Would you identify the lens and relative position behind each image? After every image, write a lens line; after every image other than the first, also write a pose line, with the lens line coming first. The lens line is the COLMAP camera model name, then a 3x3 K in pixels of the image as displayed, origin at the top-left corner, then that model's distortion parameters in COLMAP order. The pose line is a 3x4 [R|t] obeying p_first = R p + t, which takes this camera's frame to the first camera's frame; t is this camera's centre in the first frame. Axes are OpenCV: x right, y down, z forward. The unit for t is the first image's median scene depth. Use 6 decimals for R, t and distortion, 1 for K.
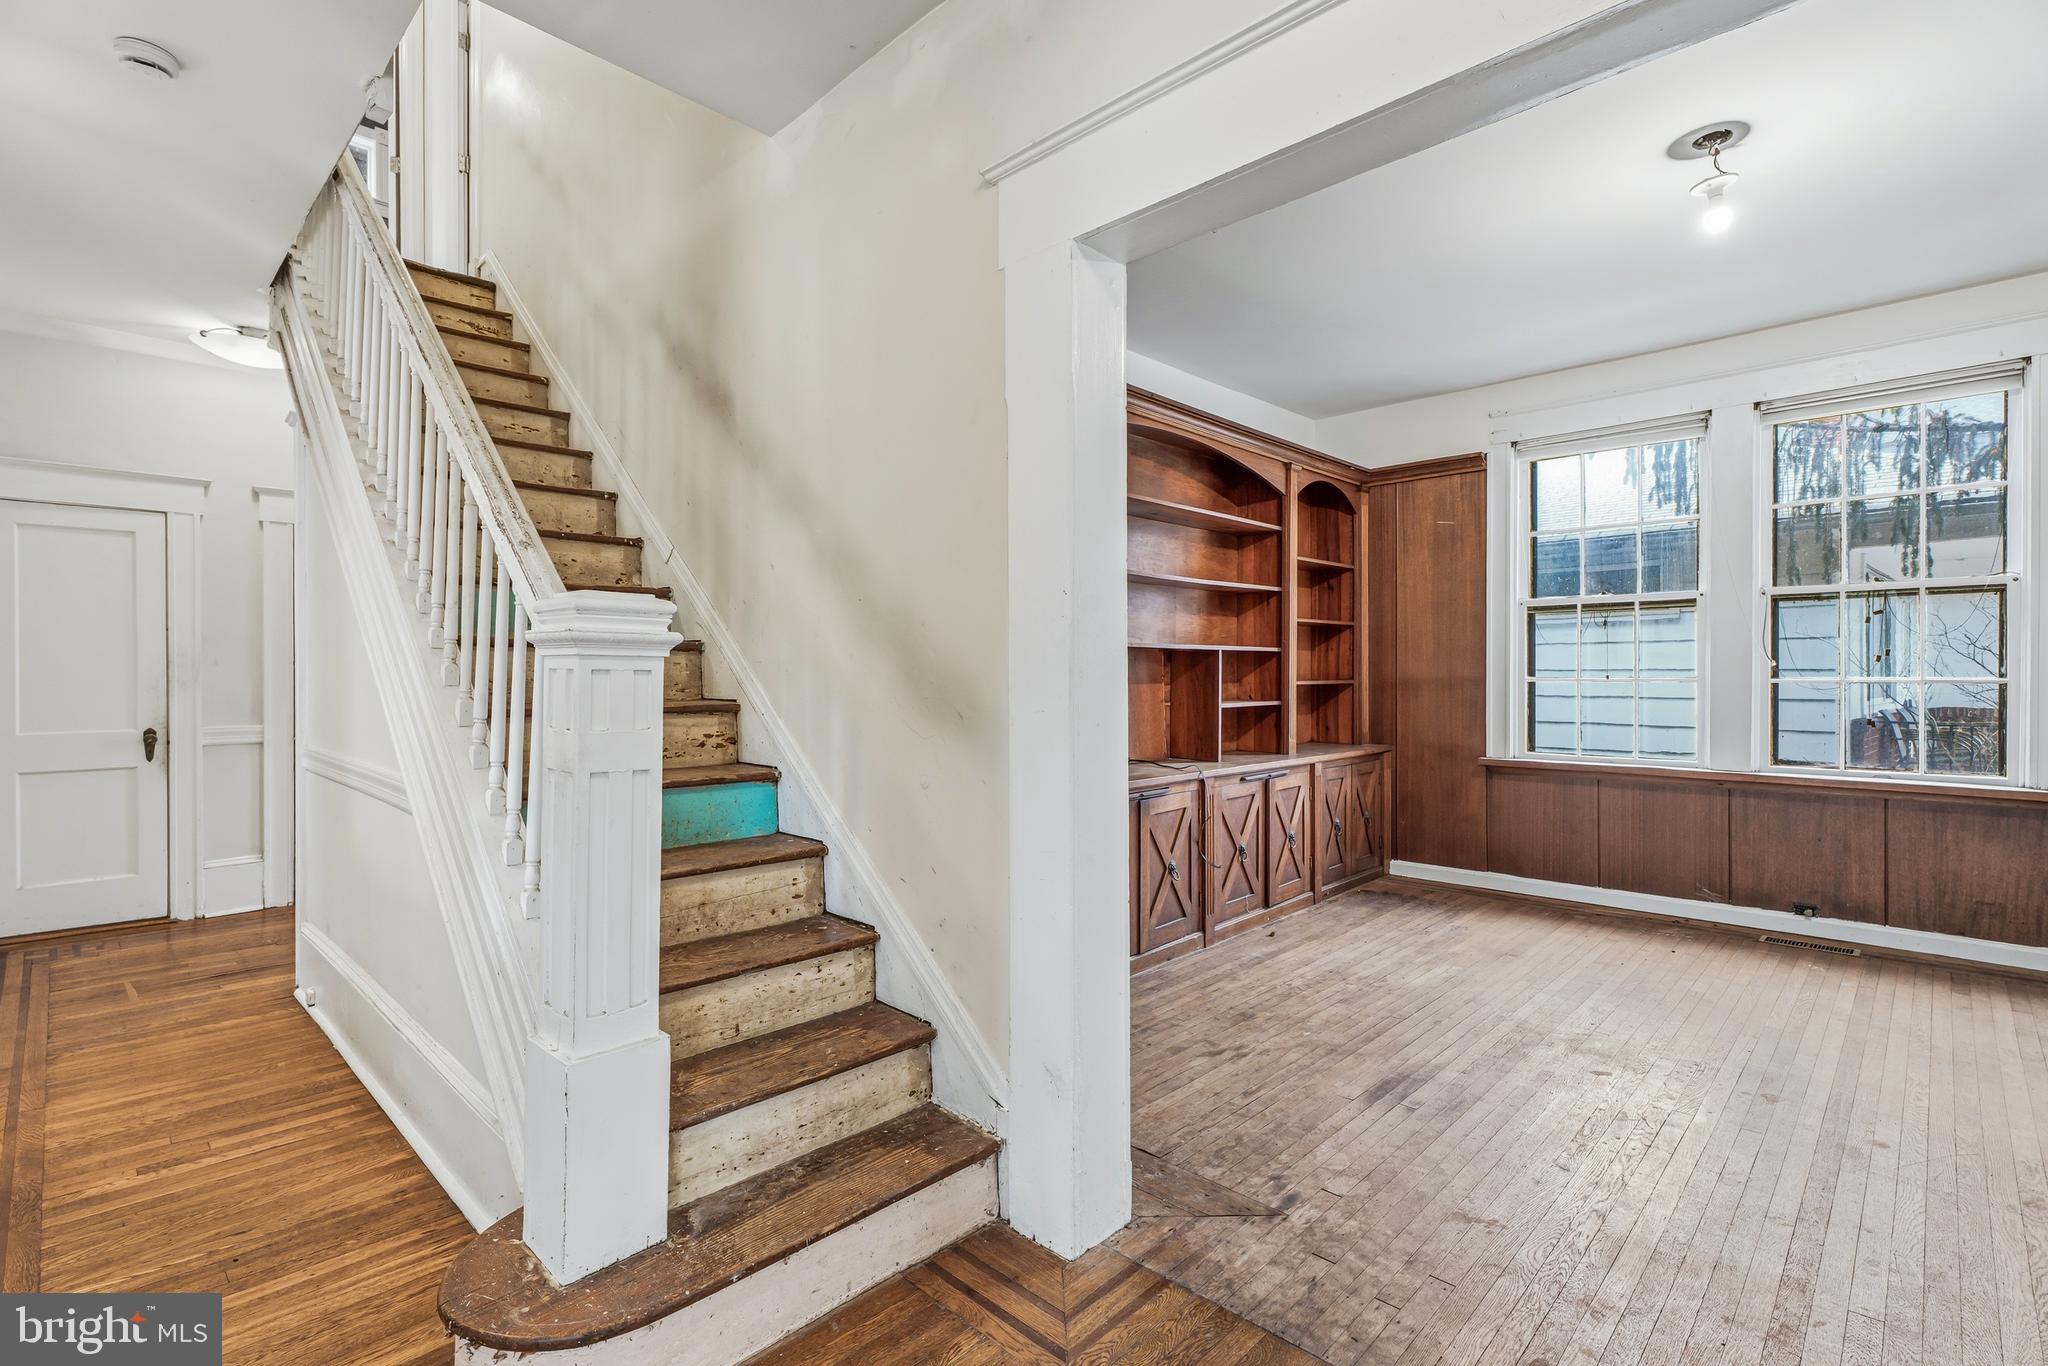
lens RADIAL K [[935.8, 0, 1024.0], [0, 935.8, 683.0], [0, 0, 1]] dist [-0.001529, 0.000130]
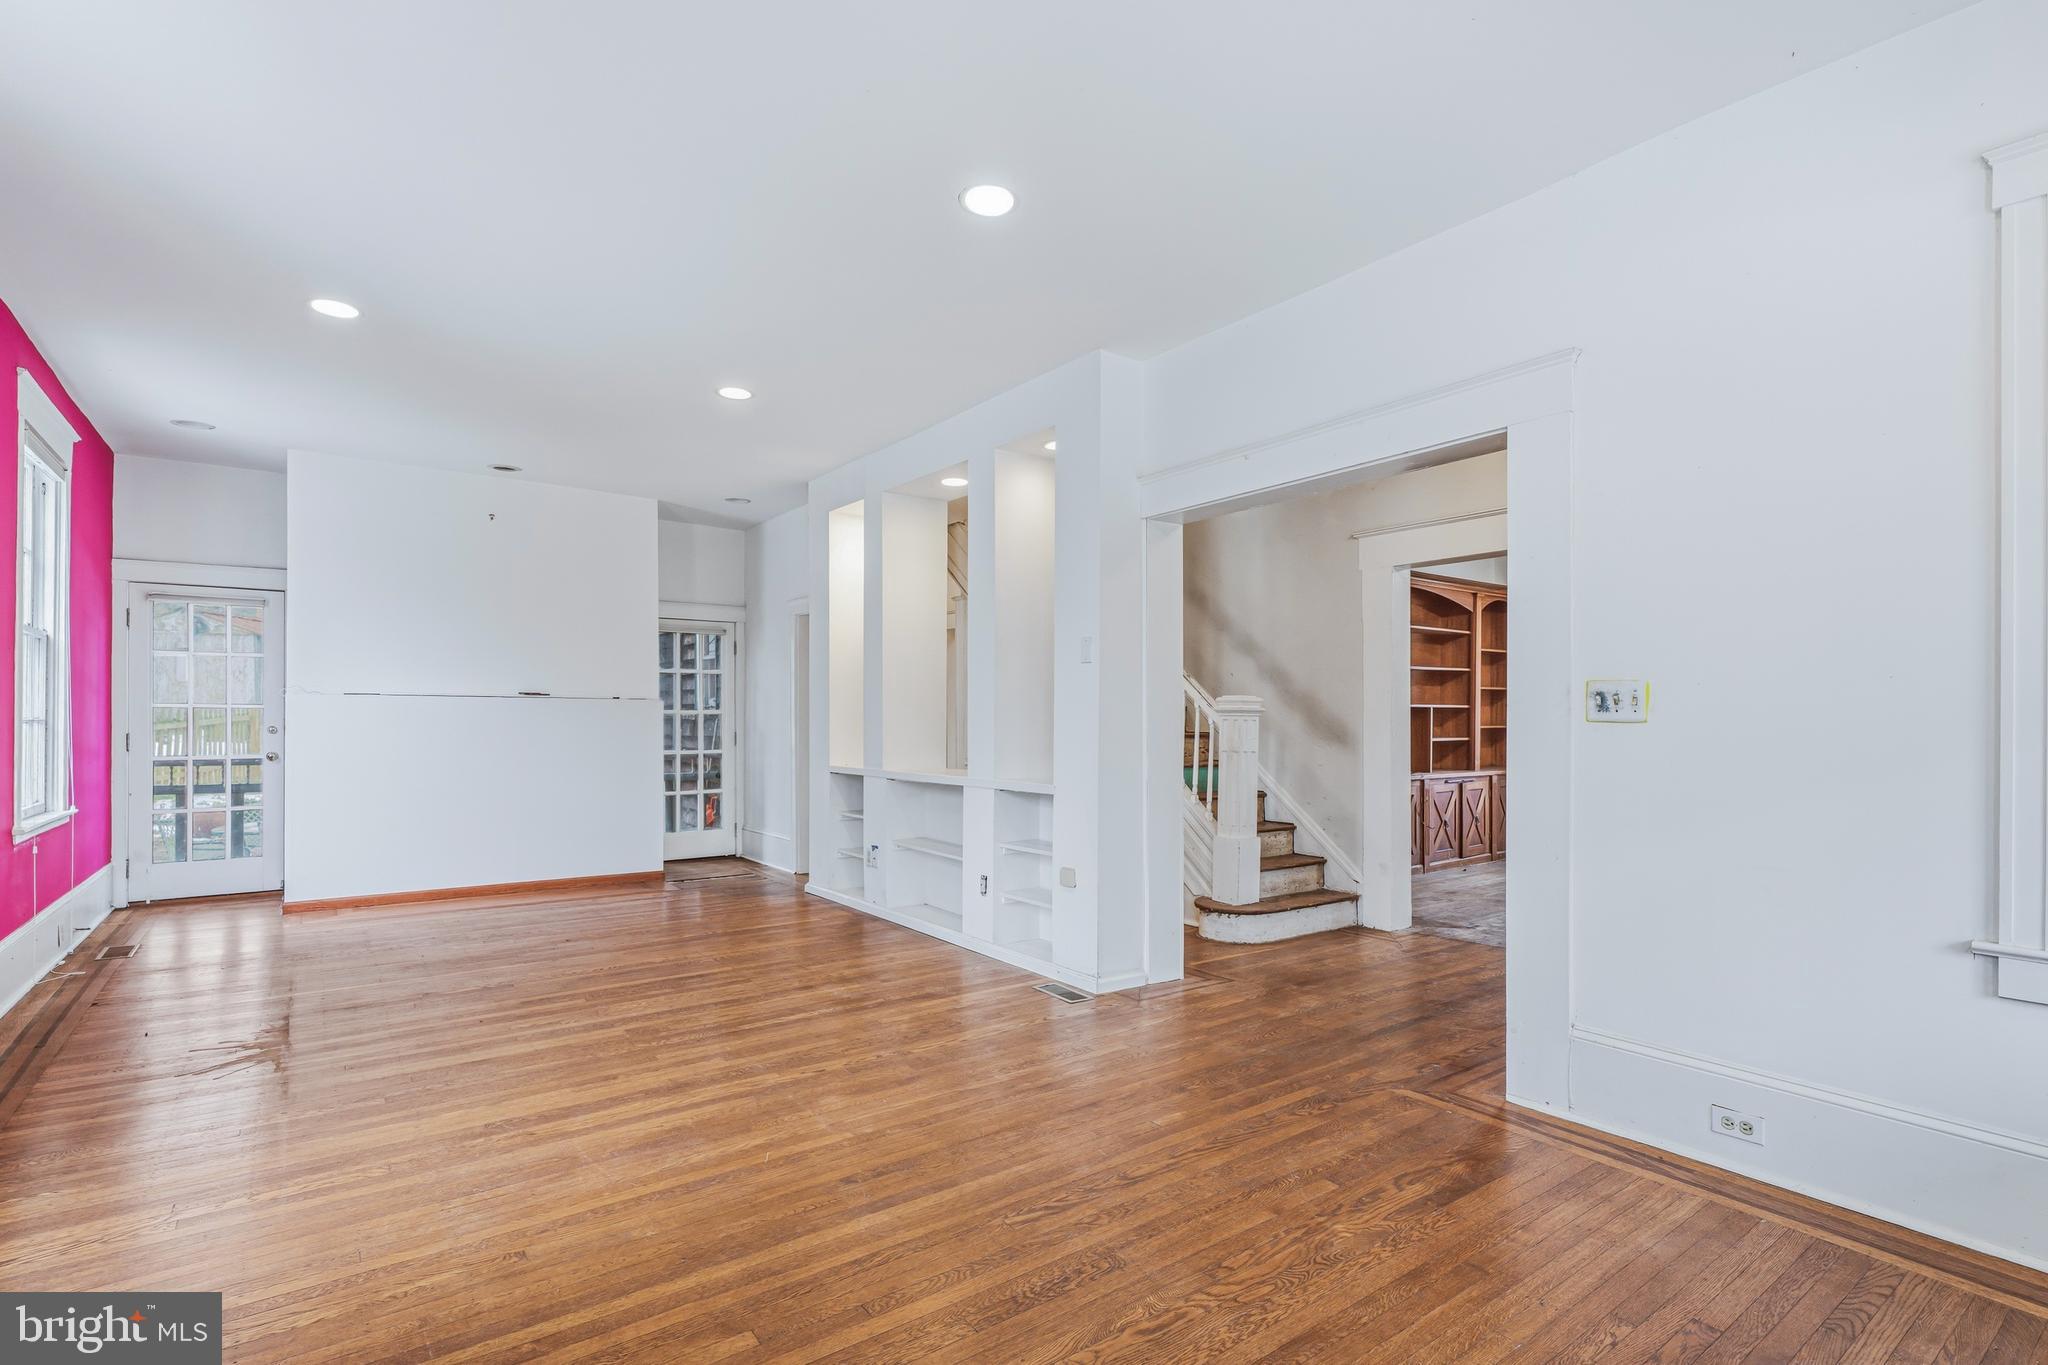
lens RADIAL K [[966.7, 0, 979.2], [0, 966.7, 717.5], [0, 0, 1]] dist [0.002054, -0.000055]
pose [[0.980391, 0.005231, -0.196994, -0.269110], [-0.006959, 0.999943, -0.008078, 0.003750], [0.196941, 0.009290, 0.980371, -0.952902]]
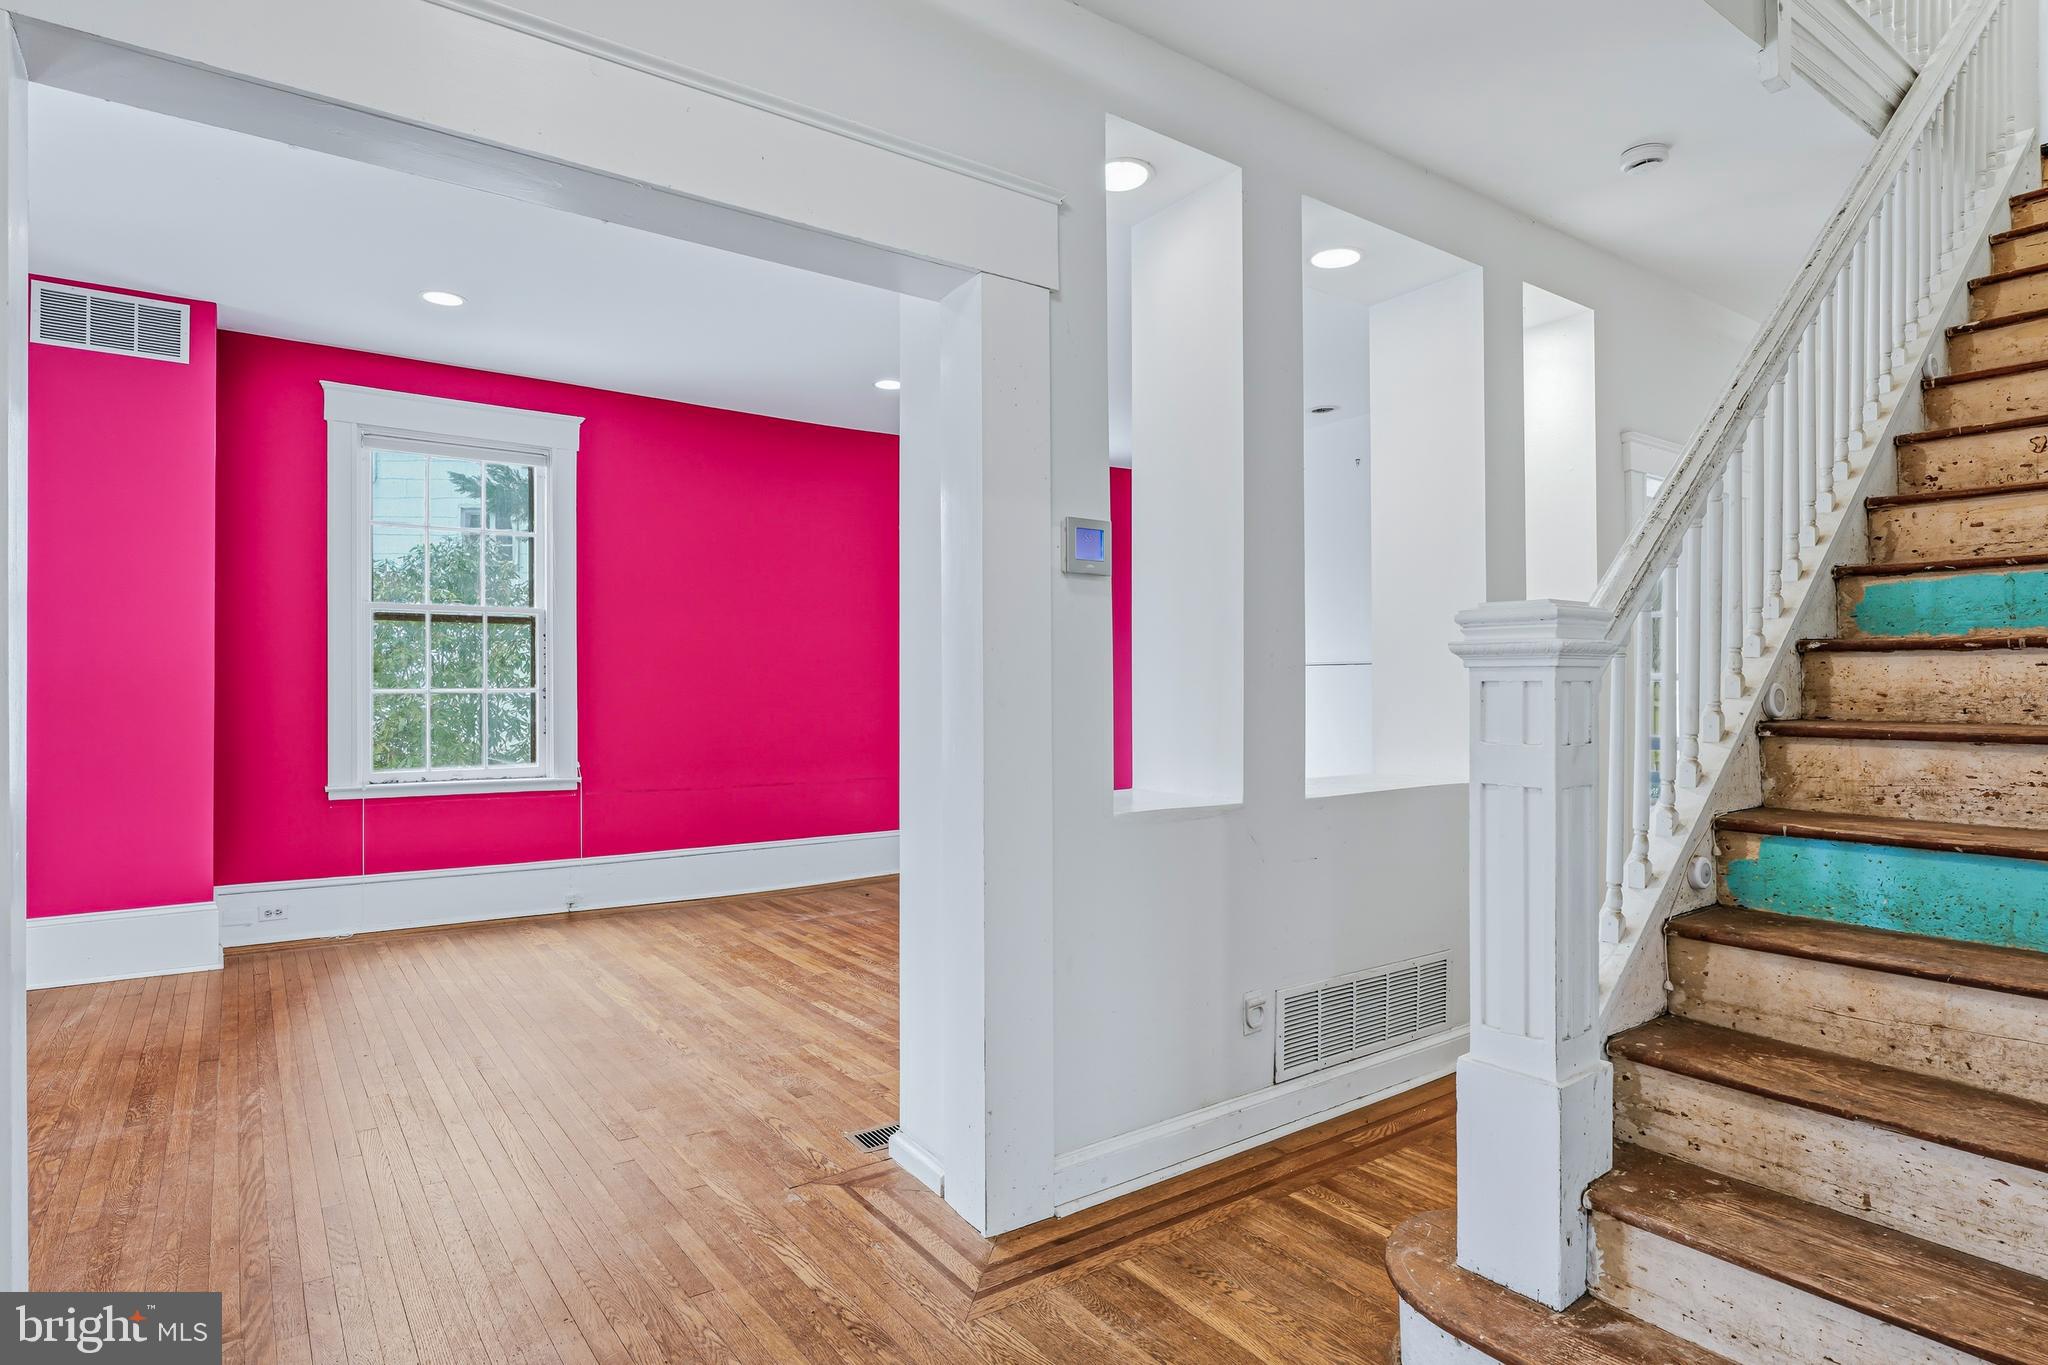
lens RADIAL K [[1101.3, 0, 1024.0], [0, 1101.3, 682.5], [0, 0, 1]] dist [-0.021386, 0.000201]
pose [[-0.180536, -0.004971, -0.983556, 0.296937], [-0.007057, 0.999968, -0.003759, -0.001605], [0.983543, 0.006262, -0.180565, 0.269765]]
